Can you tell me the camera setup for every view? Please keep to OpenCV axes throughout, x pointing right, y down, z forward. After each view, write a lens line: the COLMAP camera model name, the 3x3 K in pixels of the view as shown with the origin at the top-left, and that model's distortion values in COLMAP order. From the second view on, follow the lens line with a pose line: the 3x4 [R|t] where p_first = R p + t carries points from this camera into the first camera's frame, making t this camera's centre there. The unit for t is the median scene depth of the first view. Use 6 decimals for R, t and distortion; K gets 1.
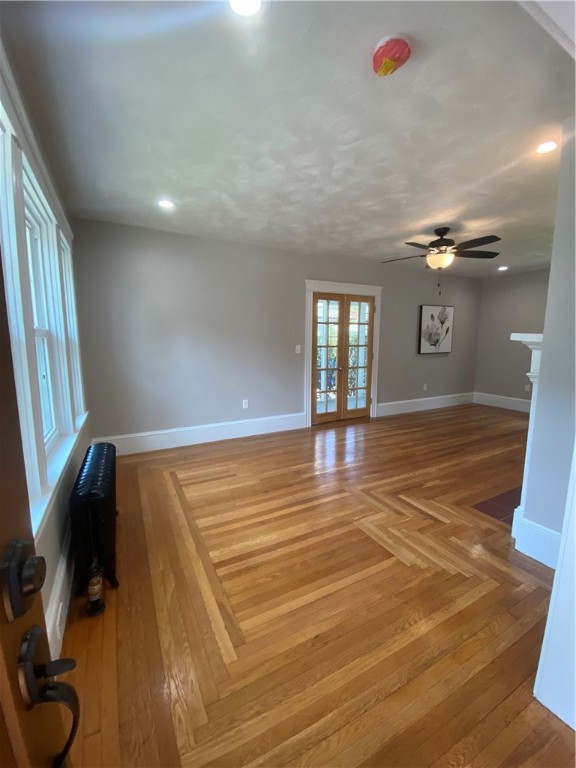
lens RADIAL K [[309.8, 0, 282.9], [0, 309.8, 380.7], [0, 0, 1]] dist [0.012182, -0.015975]
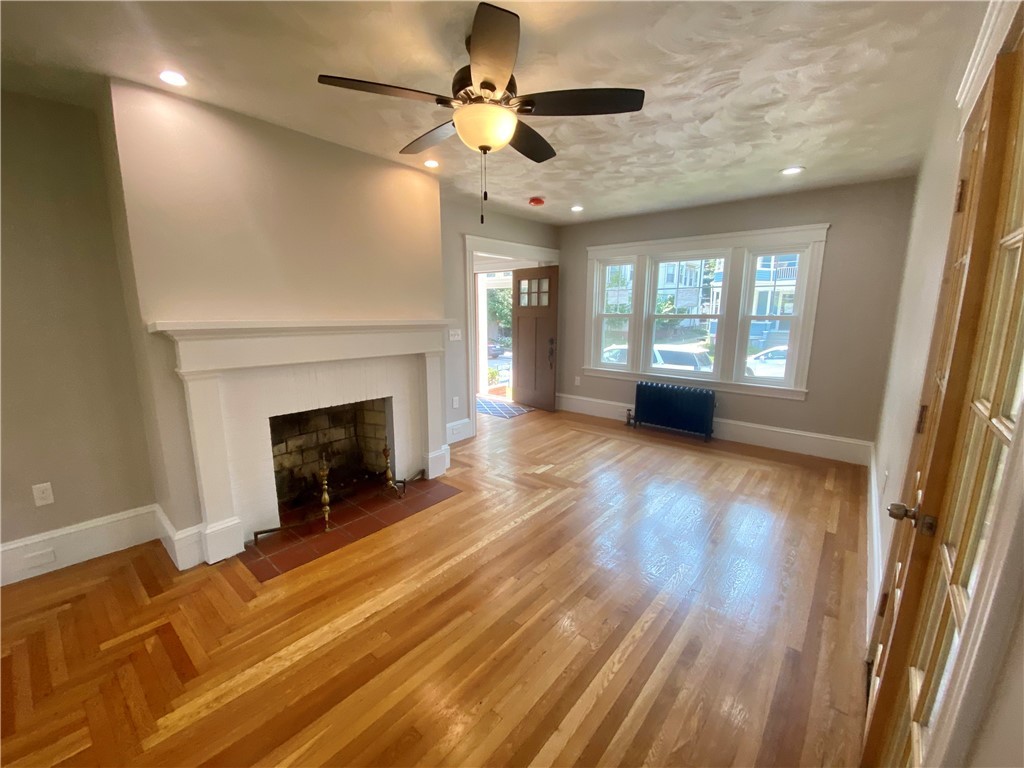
lens RADIAL K [[413.1, 0, 512.8], [0, 413.1, 388.4], [0, 0, 1]] dist [0.012182, -0.015975]
pose [[-0.921688, 0.066103, -0.382259, 0.753764], [-0.057112, 0.951516, 0.302250, -0.259751], [0.383705, 0.300412, -0.873226, 1.702470]]
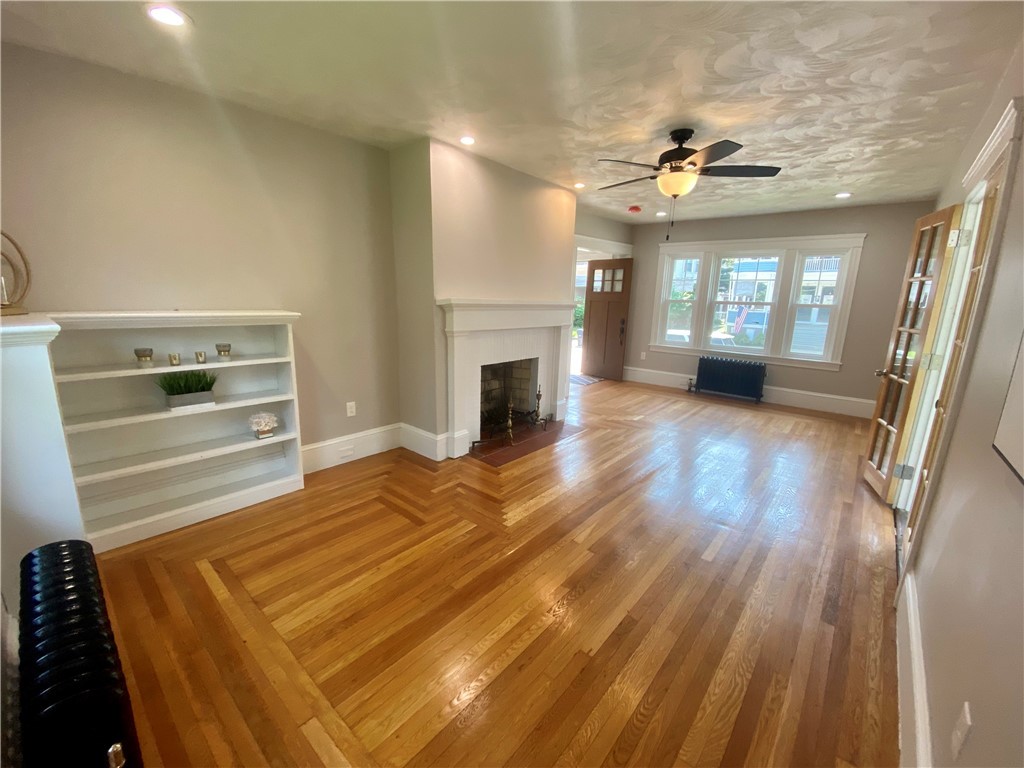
lens RADIAL K [[413.1, 0, 513.3], [0, 413.1, 389.2], [0, 0, 1]] dist [0.012182, -0.015975]
pose [[-0.926974, 0.056880, -0.370788, 1.257942], [-0.077653, 0.937931, 0.338017, -0.277096], [0.367000, 0.342125, -0.865021, 1.916933]]
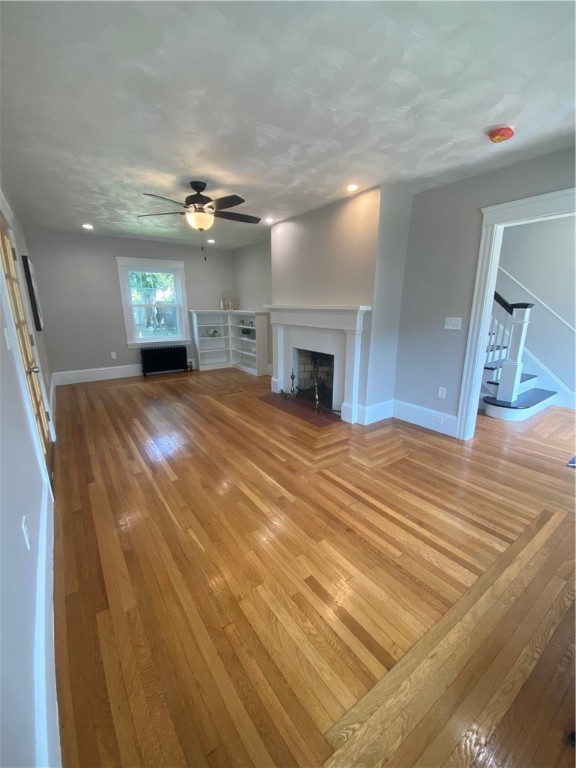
lens RADIAL K [[309.8, 0, 281.9], [0, 309.8, 384.6], [0, 0, 1]] dist [0.012182, -0.015975]
pose [[-0.129632, -0.255342, 0.958121, -0.559365], [0.135846, 0.952590, 0.272247, -0.159825], [-0.982213, 0.165449, -0.088799, 1.014952]]
